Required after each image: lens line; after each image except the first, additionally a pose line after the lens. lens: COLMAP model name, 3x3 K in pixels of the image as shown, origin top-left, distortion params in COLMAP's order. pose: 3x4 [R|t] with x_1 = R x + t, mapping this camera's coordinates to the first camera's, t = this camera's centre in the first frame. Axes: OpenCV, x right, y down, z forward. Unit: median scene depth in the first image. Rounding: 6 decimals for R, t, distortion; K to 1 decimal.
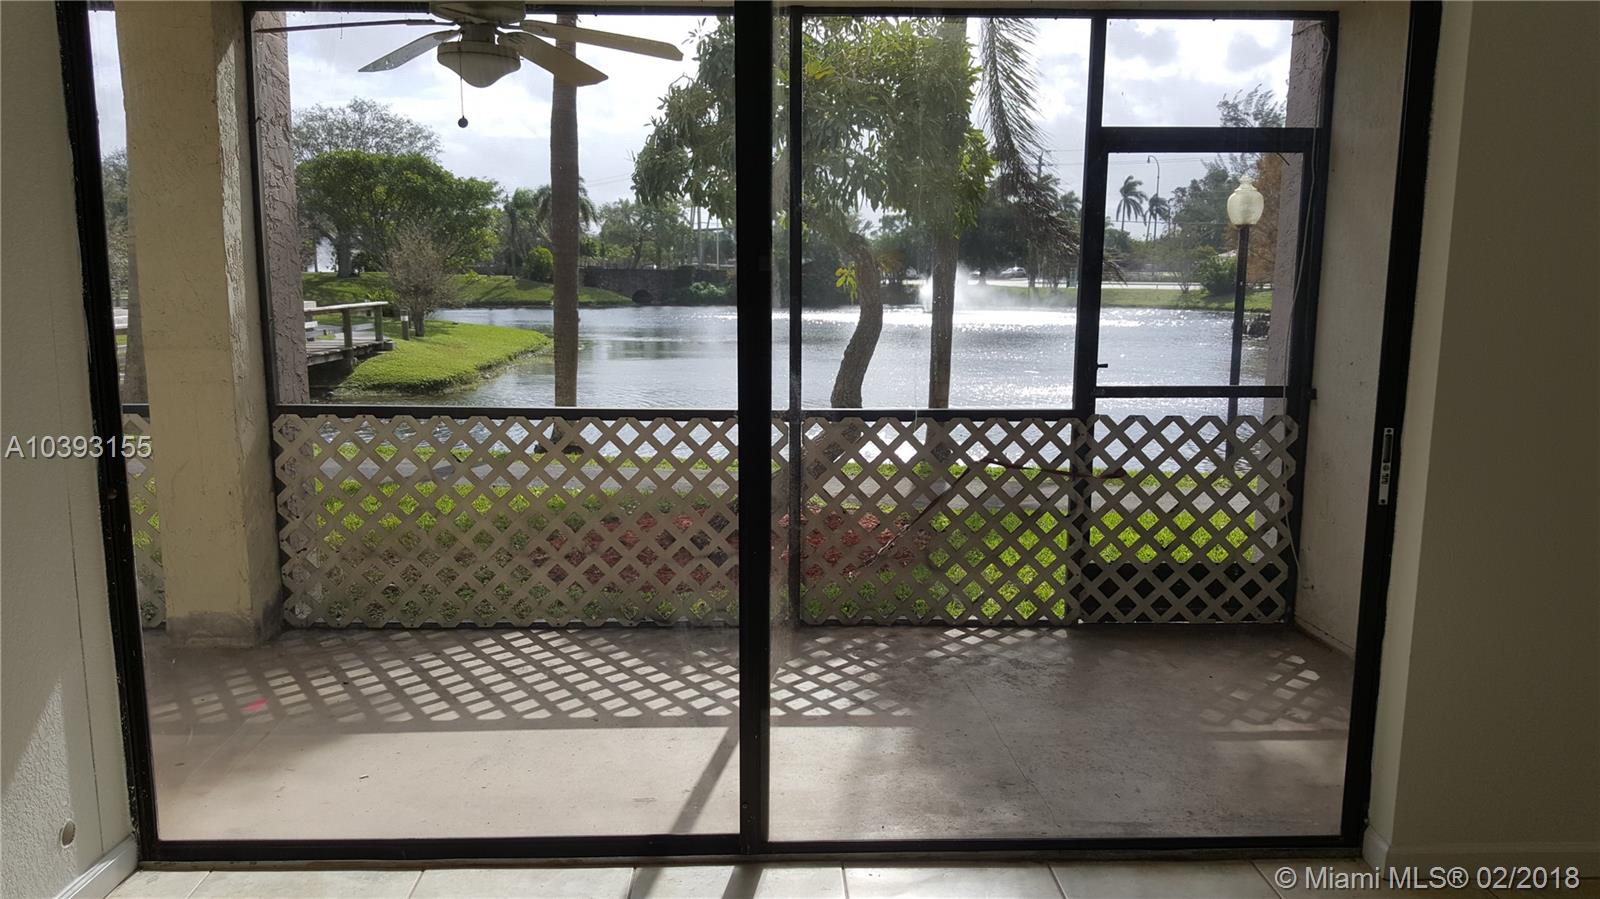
lens RADIAL K [[1185.2, 0, 800.0], [0, 1185.2, 449.5], [0, 0, 1]] dist [0.139661, -0.251799]
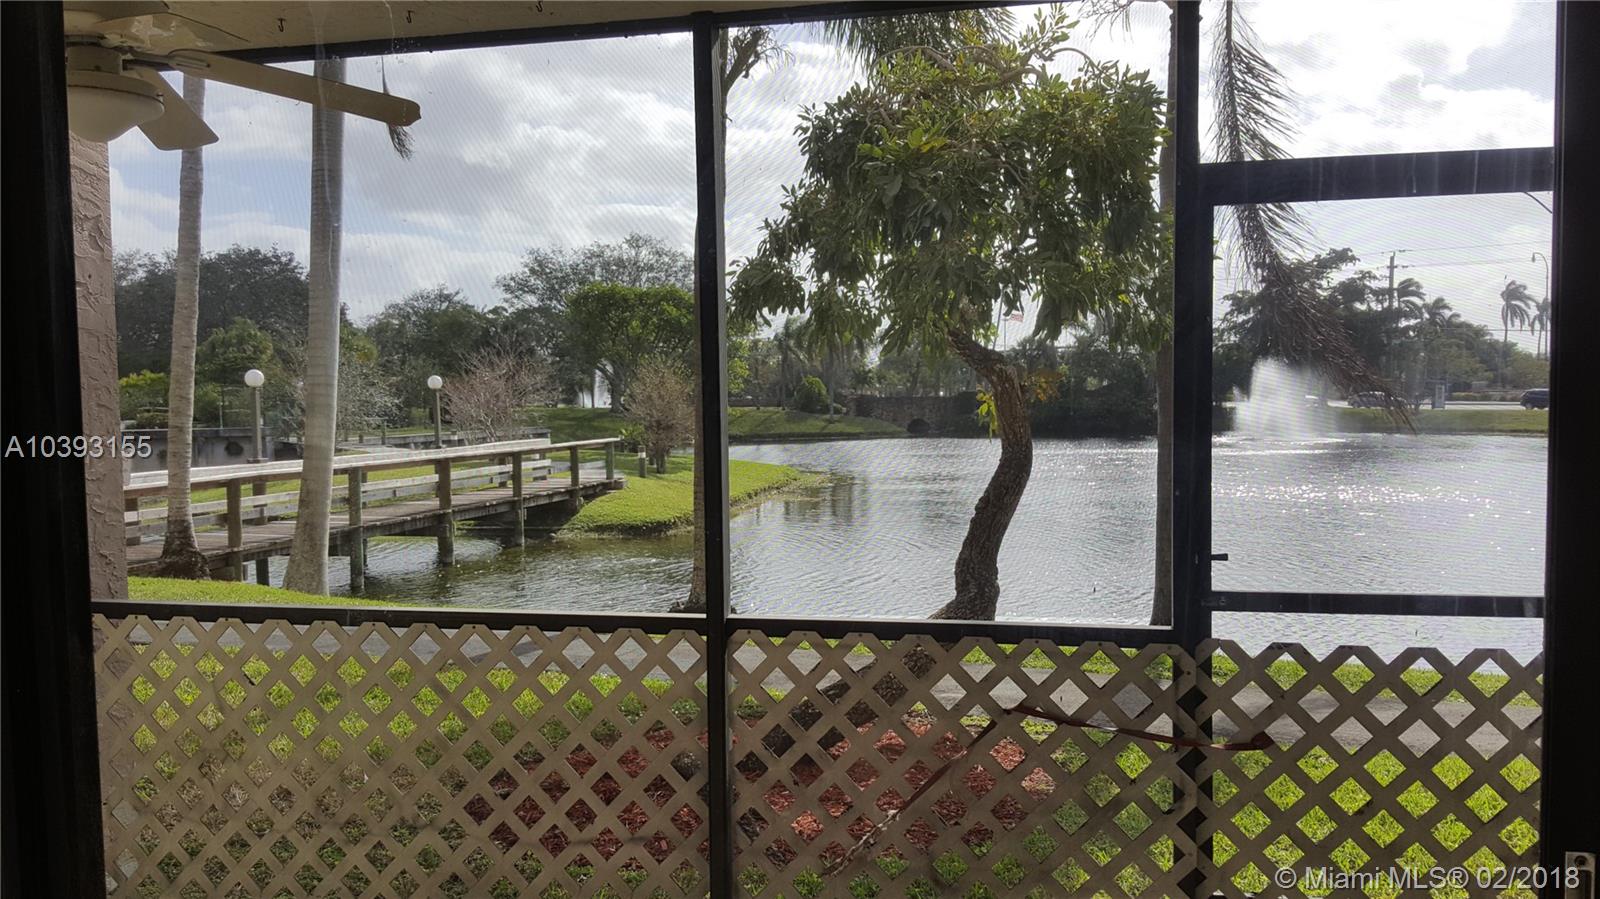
lens RADIAL K [[1214.5, 0, 850.5], [0, 1214.5, 454.7], [0, 0, 1]] dist [0.114234, -0.190149]
pose [[0.968250, -0.006372, -0.249904, 0.156689], [-0.018795, 0.994990, -0.098193, -0.039346], [0.249278, 0.099772, 0.963279, 0.250259]]
